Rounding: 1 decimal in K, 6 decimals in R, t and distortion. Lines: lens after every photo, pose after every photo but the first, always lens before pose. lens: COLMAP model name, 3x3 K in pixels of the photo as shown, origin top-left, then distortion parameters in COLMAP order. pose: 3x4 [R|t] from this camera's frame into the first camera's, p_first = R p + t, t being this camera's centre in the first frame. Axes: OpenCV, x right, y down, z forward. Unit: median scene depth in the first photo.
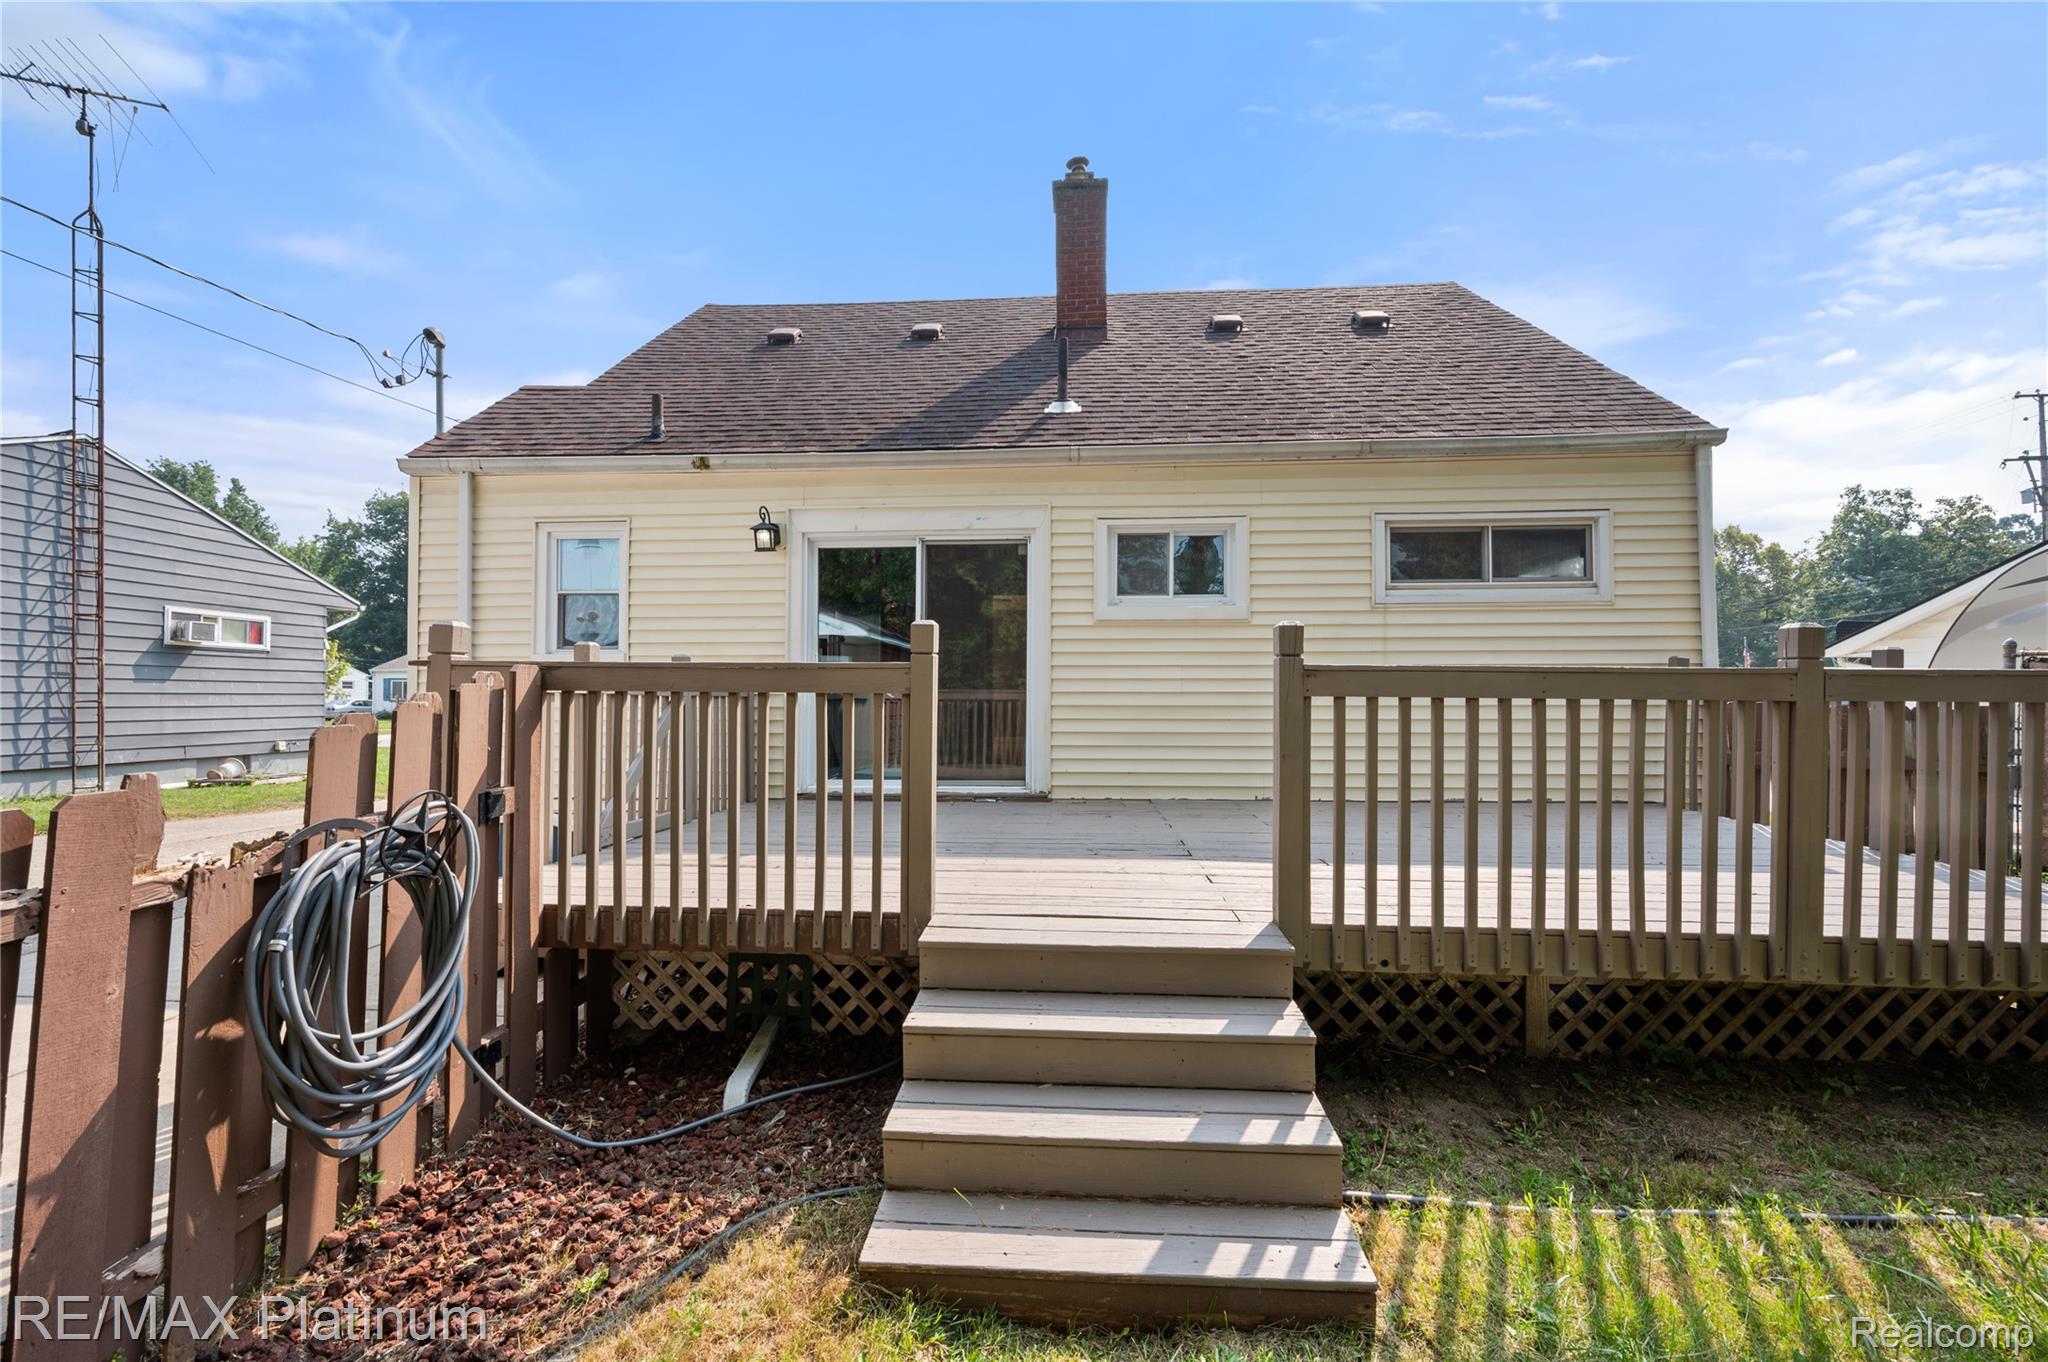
lens RADIAL K [[816.1, 0, 1024.0], [0, 816.1, 681.0], [0, 0, 1]] dist [-0.001034, 0.000007]
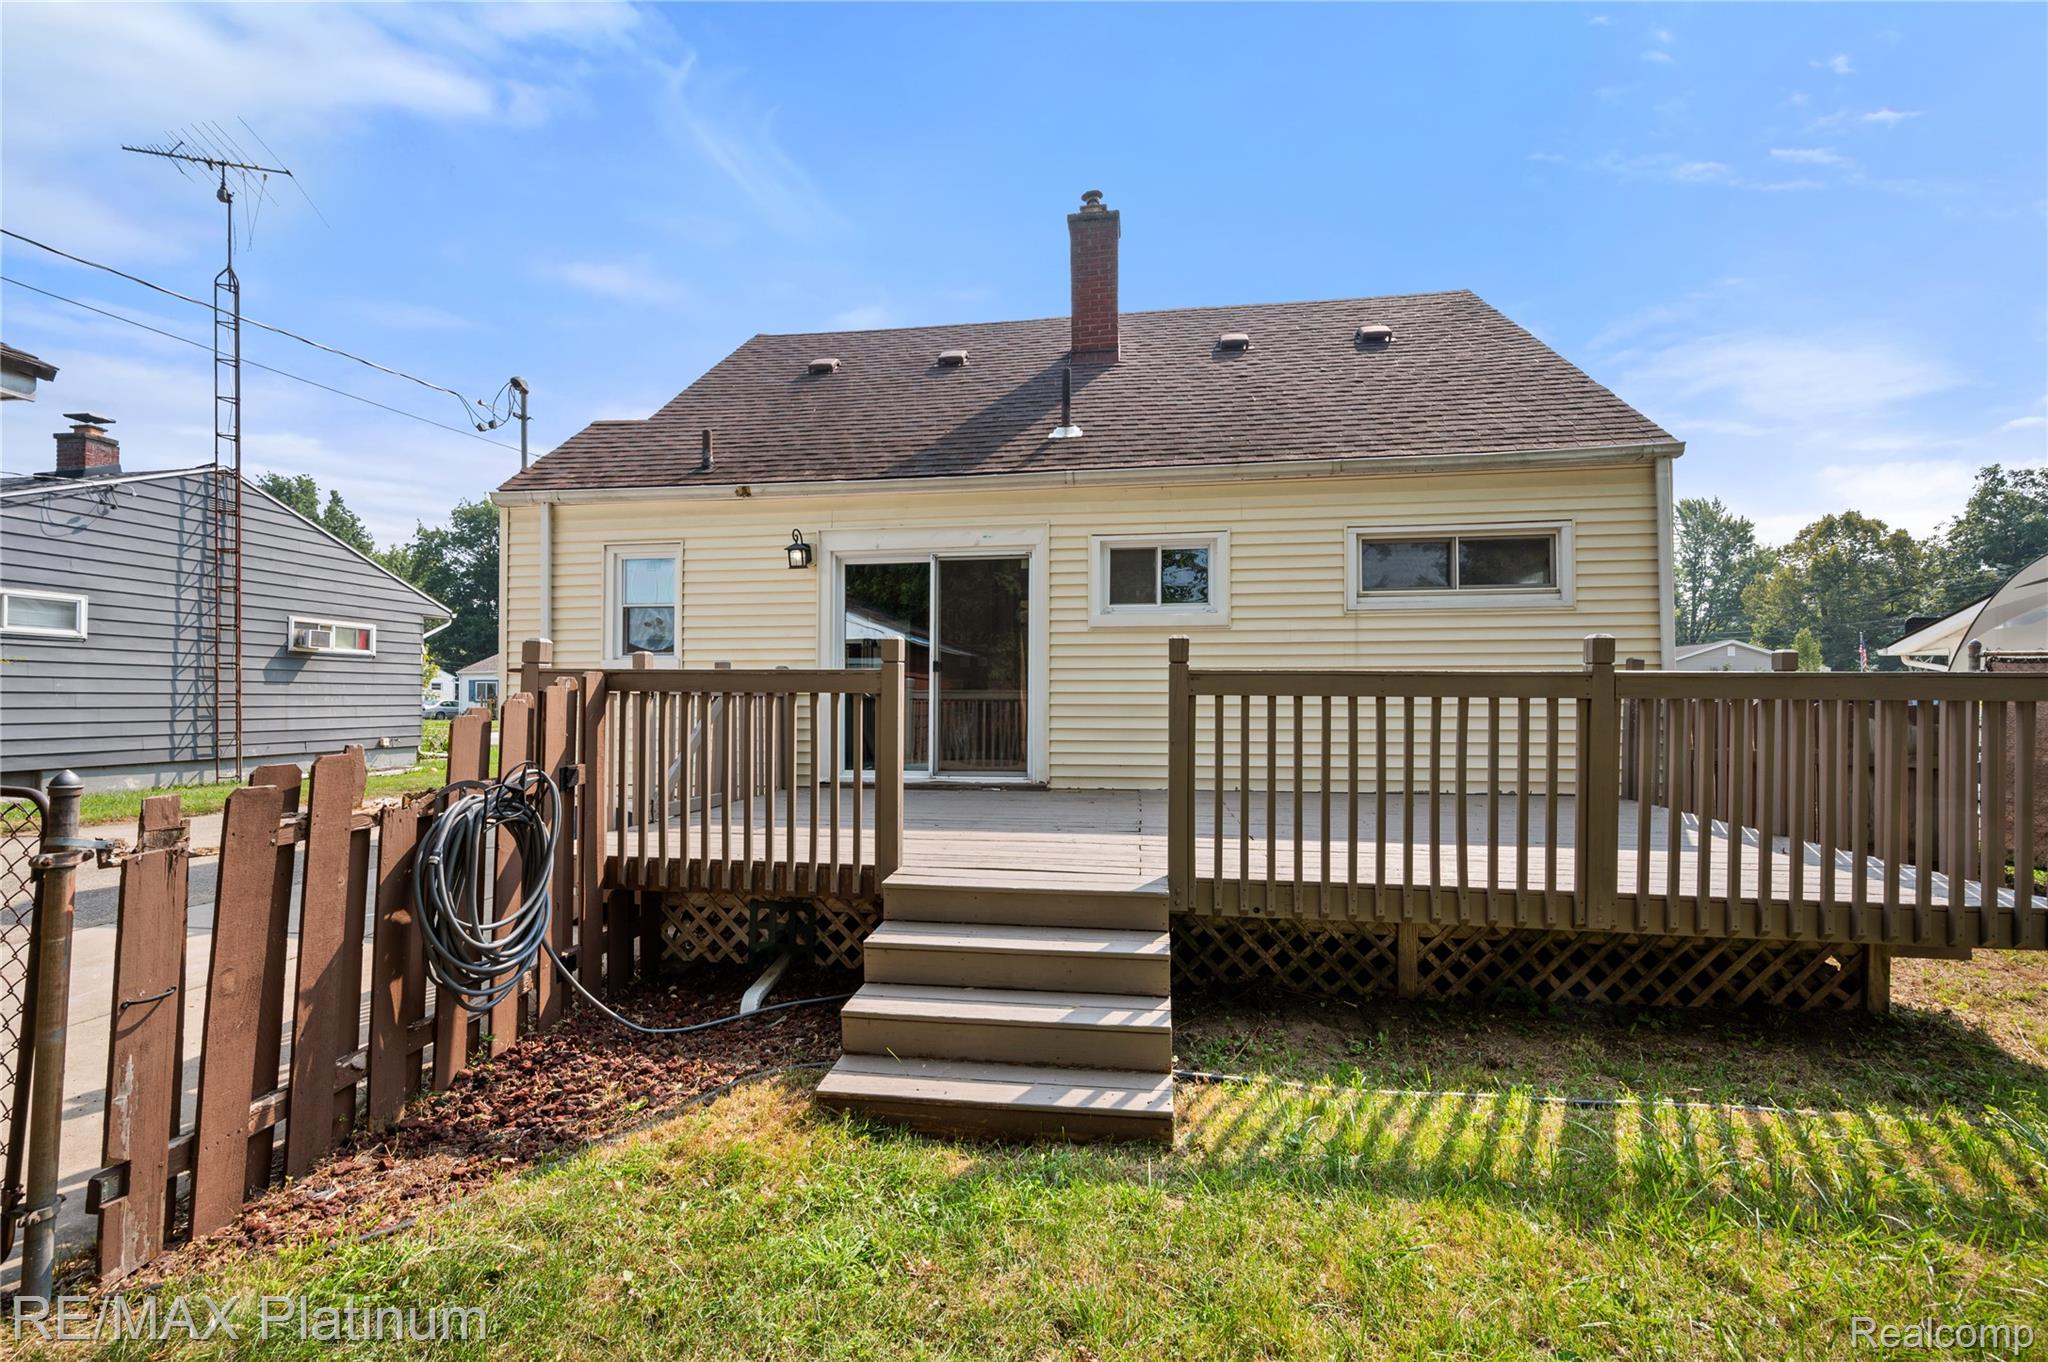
lens RADIAL K [[828.9, 0, 1022.8], [0, 828.9, 681.9], [0, 0, 1]] dist [-0.001419, -0.000482]
pose [[0.997133, -0.002082, -0.075640, 0.084325], [0.002135, 0.999998, 0.000614, -0.001264], [0.075639, -0.000774, 0.997135, -0.130579]]
